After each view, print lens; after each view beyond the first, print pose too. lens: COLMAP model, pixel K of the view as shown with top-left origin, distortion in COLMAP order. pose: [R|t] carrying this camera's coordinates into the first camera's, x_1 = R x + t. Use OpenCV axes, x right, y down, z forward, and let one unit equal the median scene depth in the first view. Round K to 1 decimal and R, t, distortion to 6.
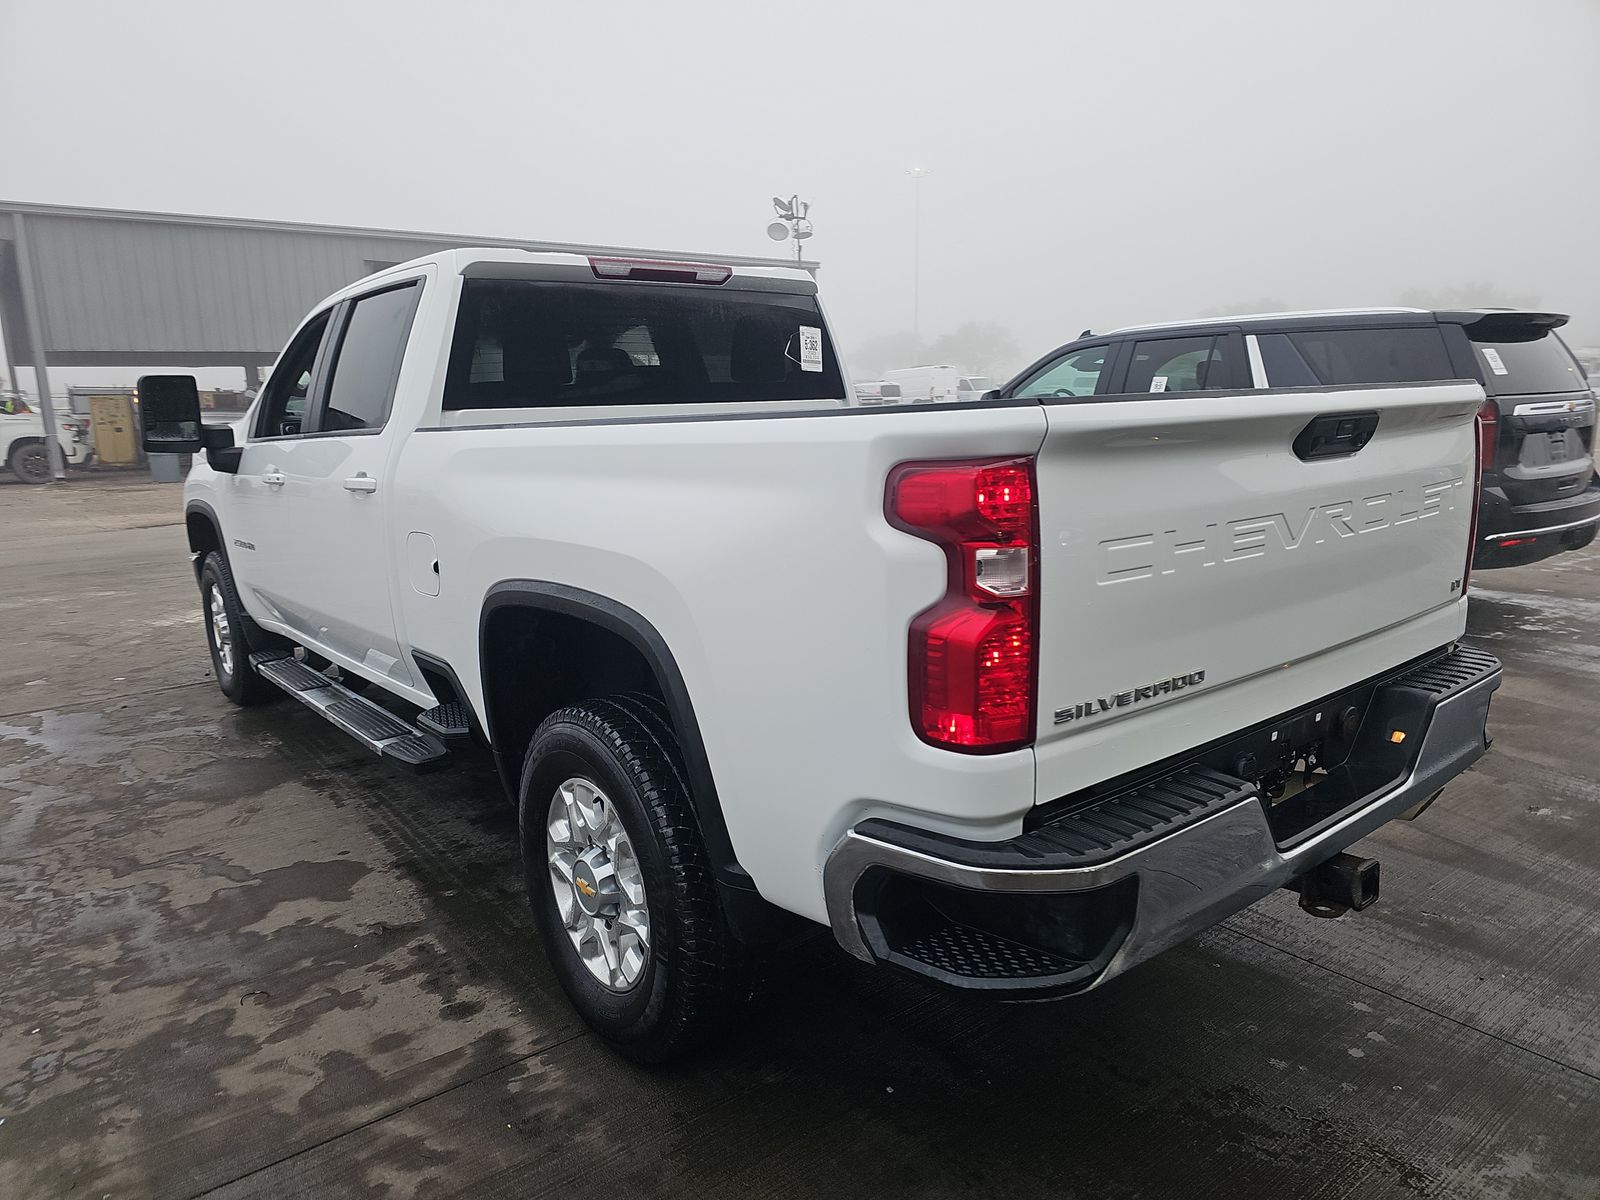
lens RADIAL K [[1045.2, 0, 779.1], [0, 1045.2, 604.9], [0, 0, 1]] dist [0.037561, -0.024672]
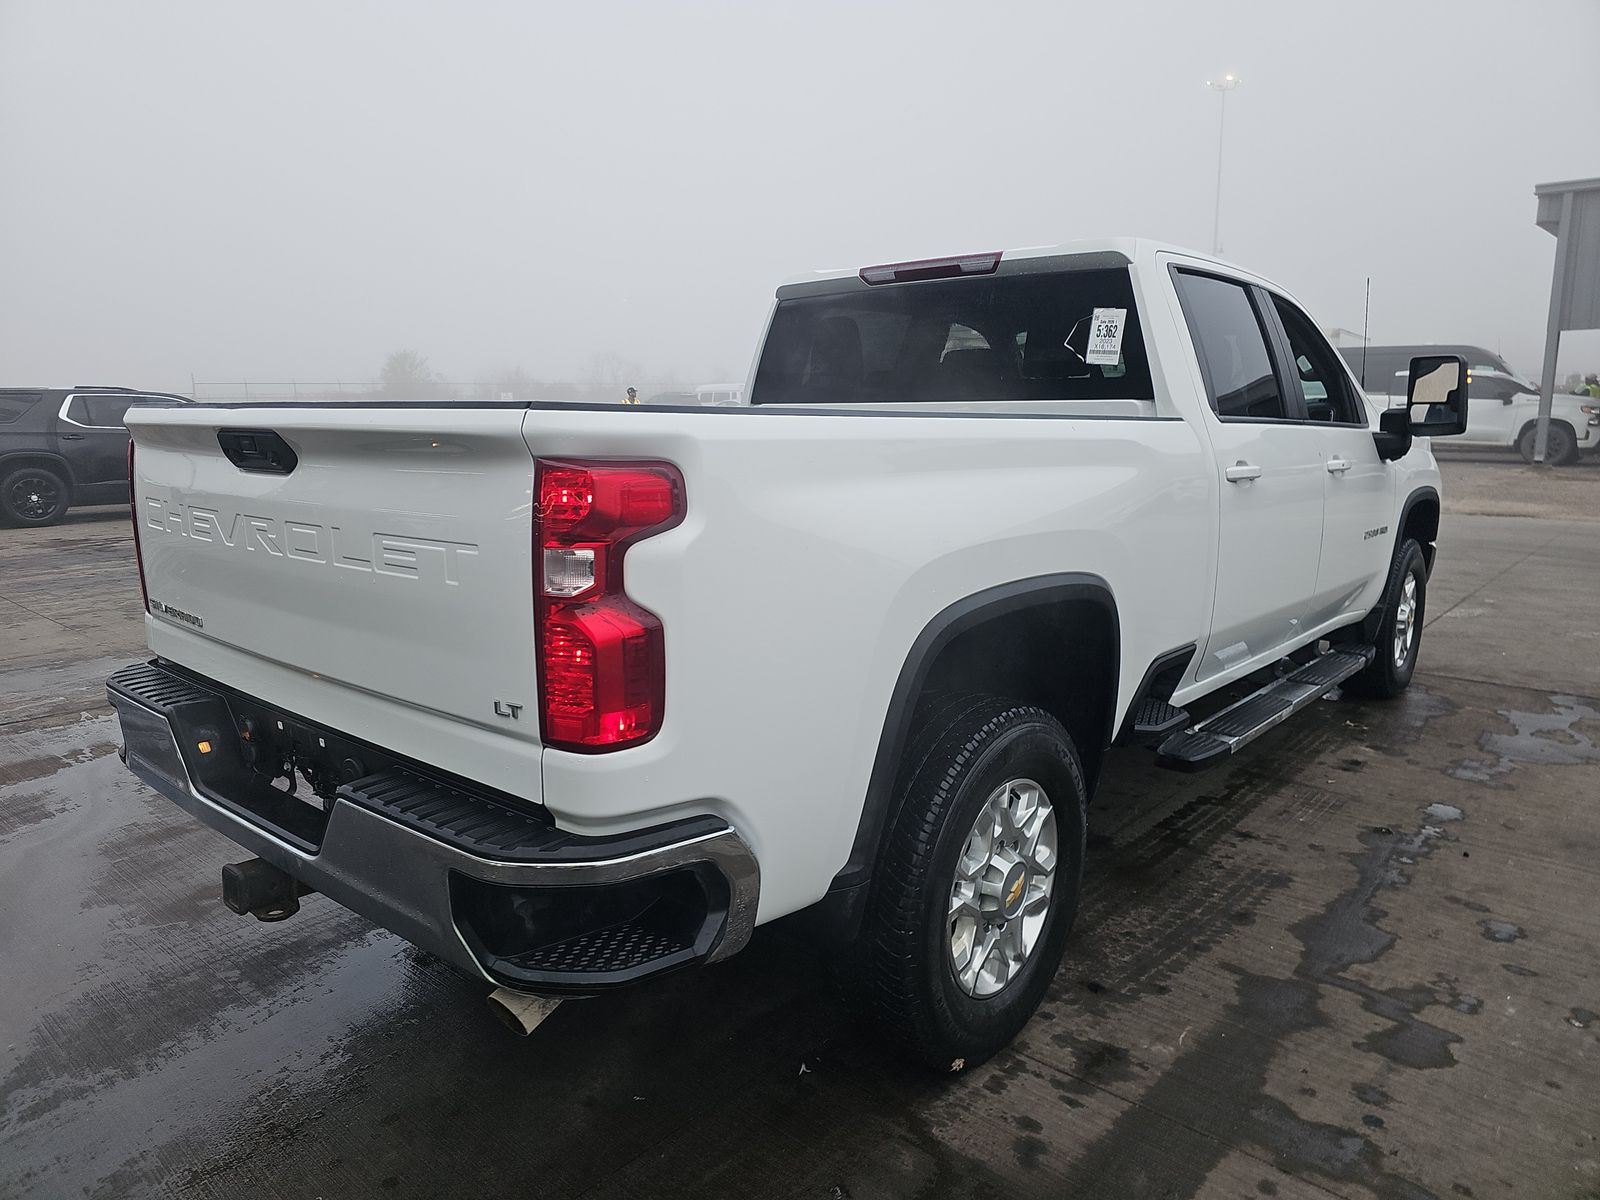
lens RADIAL K [[1045.2, 0, 792.8], [0, 1045.2, 602.0], [0, 0, 1]] dist [0.037561, -0.024672]
pose [[0.201813, 0.208708, -0.956929, 0.840004], [-0.191703, 0.966551, 0.170377, -0.148949], [0.960480, 0.149062, 0.235073, 0.654590]]
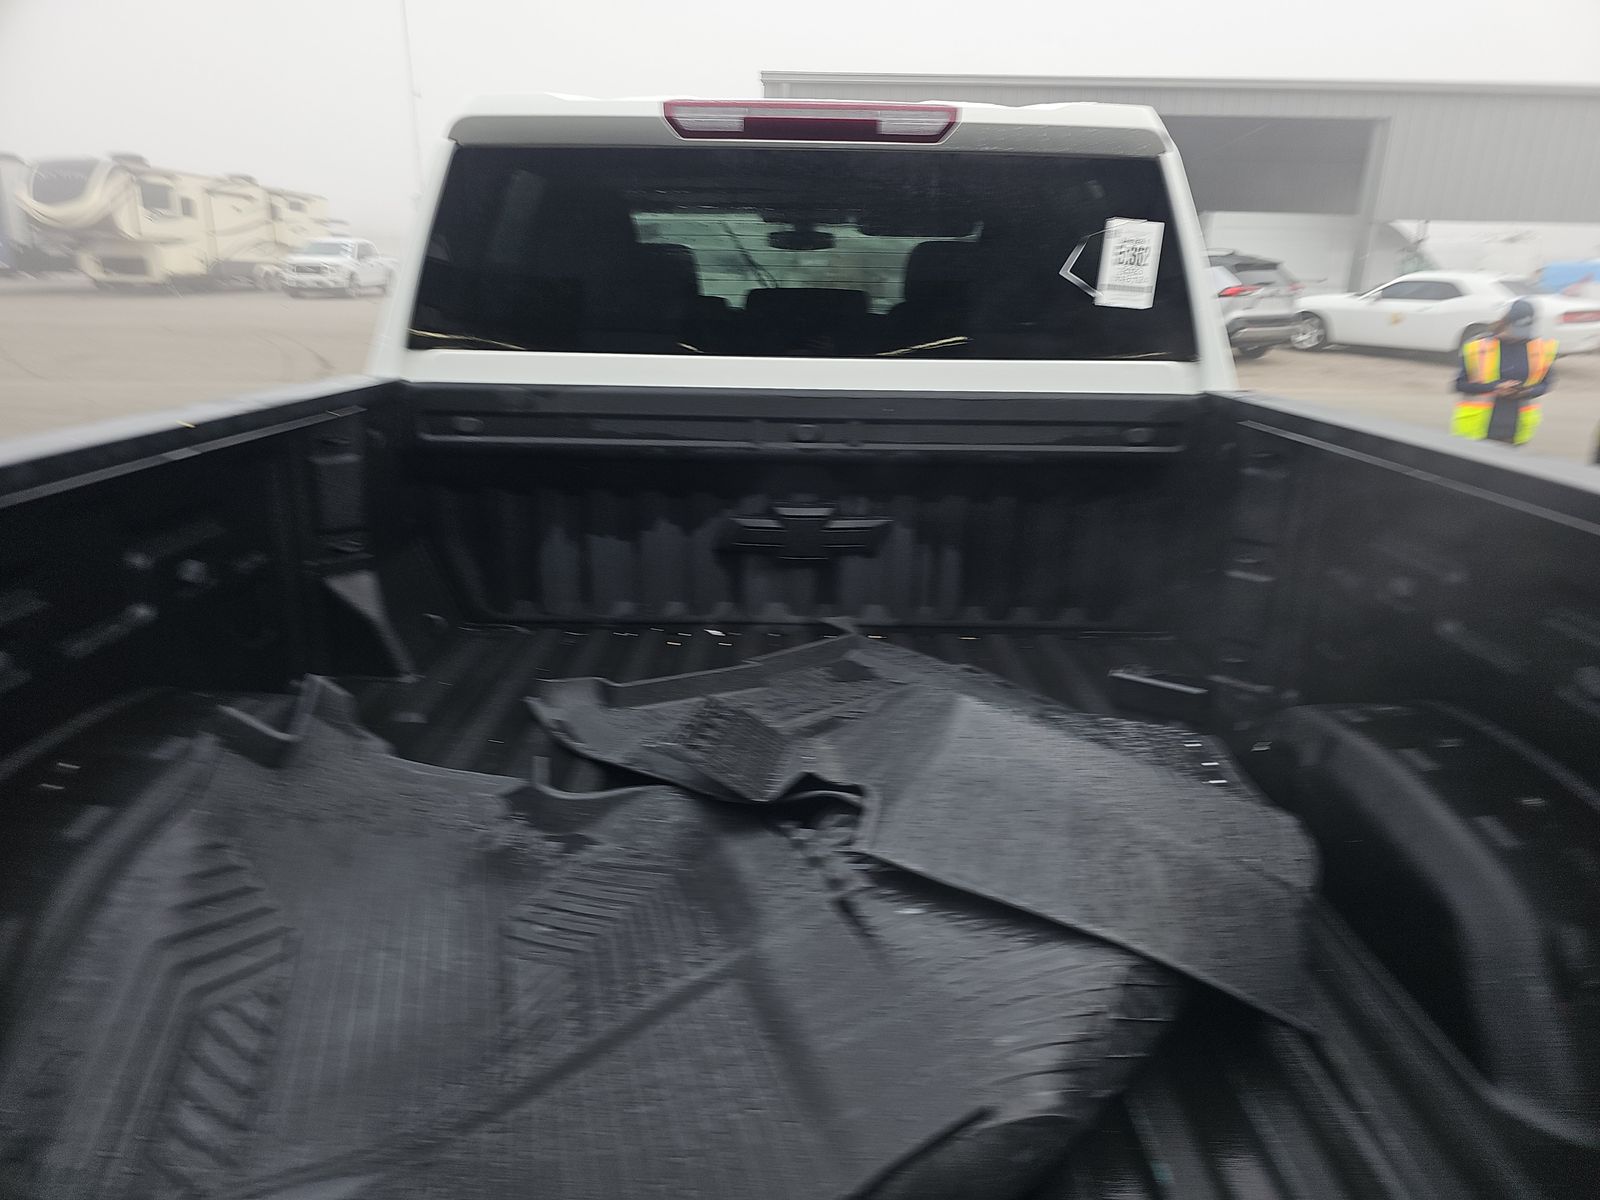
lens RADIAL K [[1045.2, 0, 811.4], [0, 1045.2, 610.0], [0, 0, 1]] dist [0.037561, -0.024672]
pose [[0.793231, 0.229537, -0.564001, 0.258028], [-0.156912, 0.972002, 0.174900, -0.151872], [0.588356, -0.050237, 0.807040, 0.500435]]
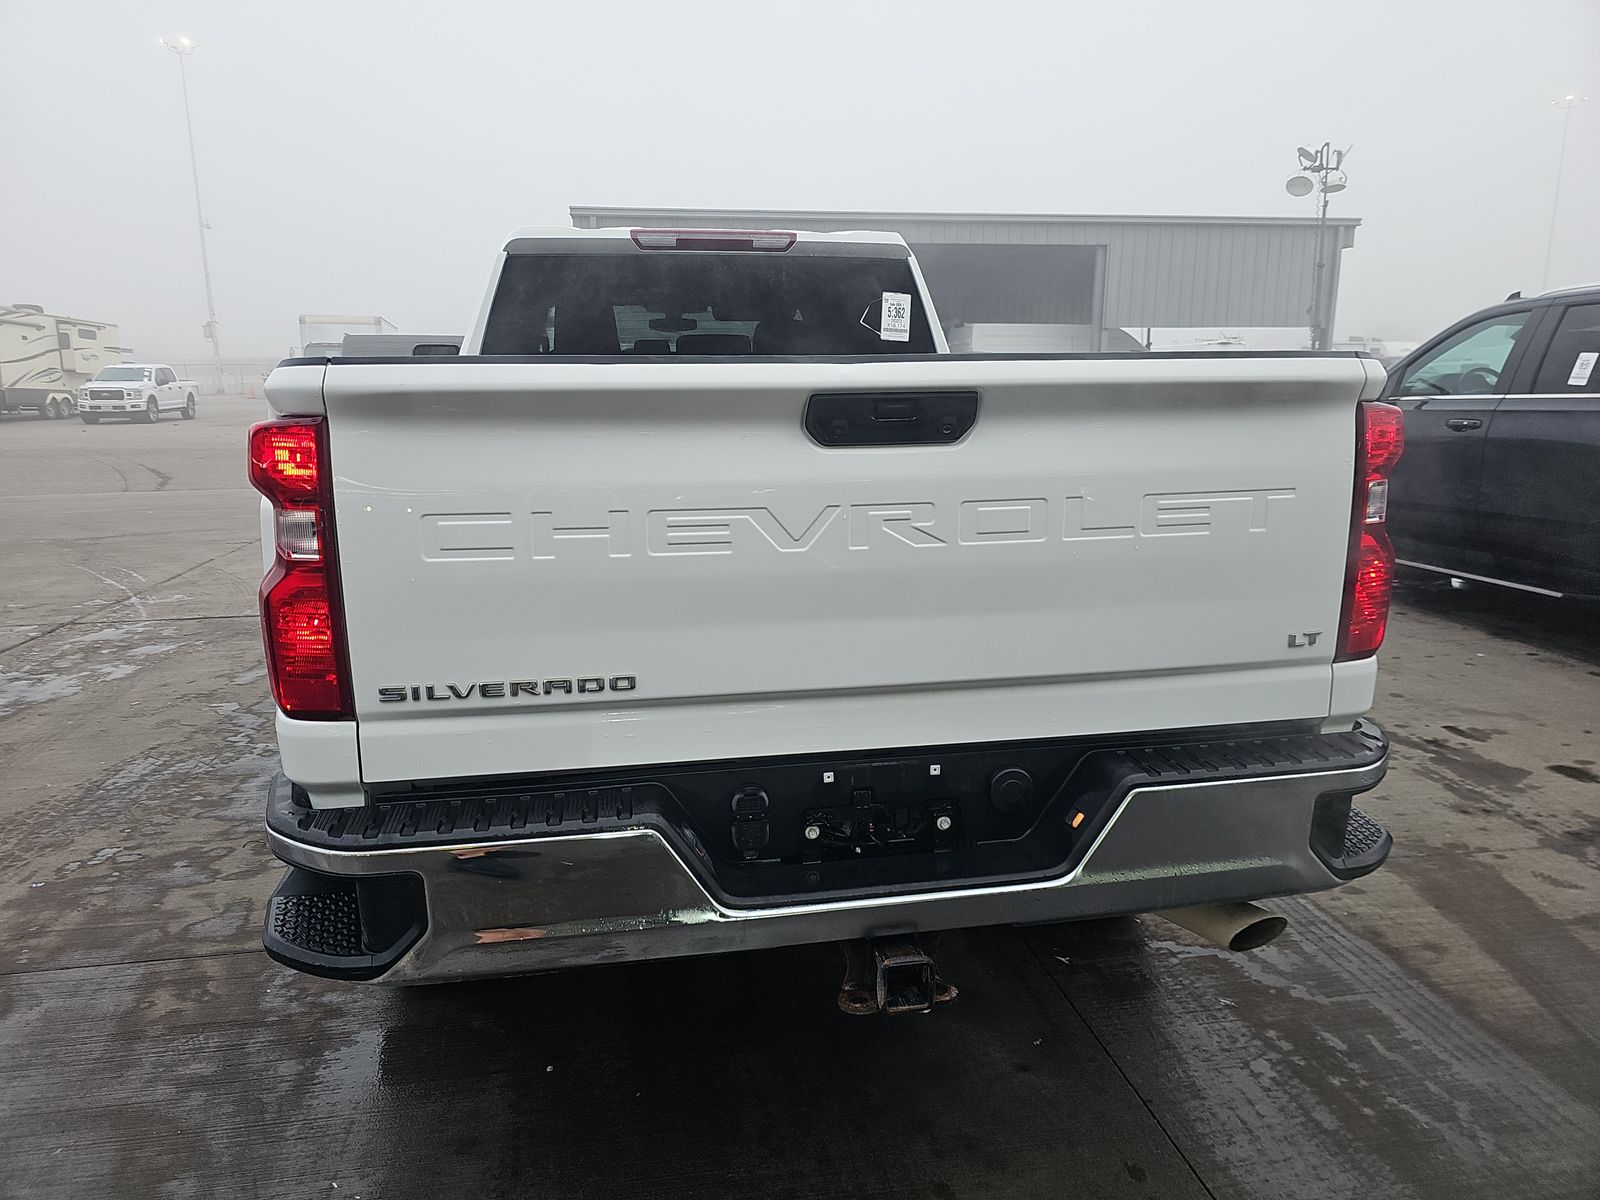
lens RADIAL K [[1045.2, 0, 786.1], [0, 1045.2, 596.7], [0, 0, 1]] dist [0.037561, -0.024672]
pose [[0.882360, 0.114079, -0.456538, 0.426921], [-0.107255, 0.993389, 0.040932, -0.025158], [0.458189, 0.012849, 0.888762, 0.133206]]
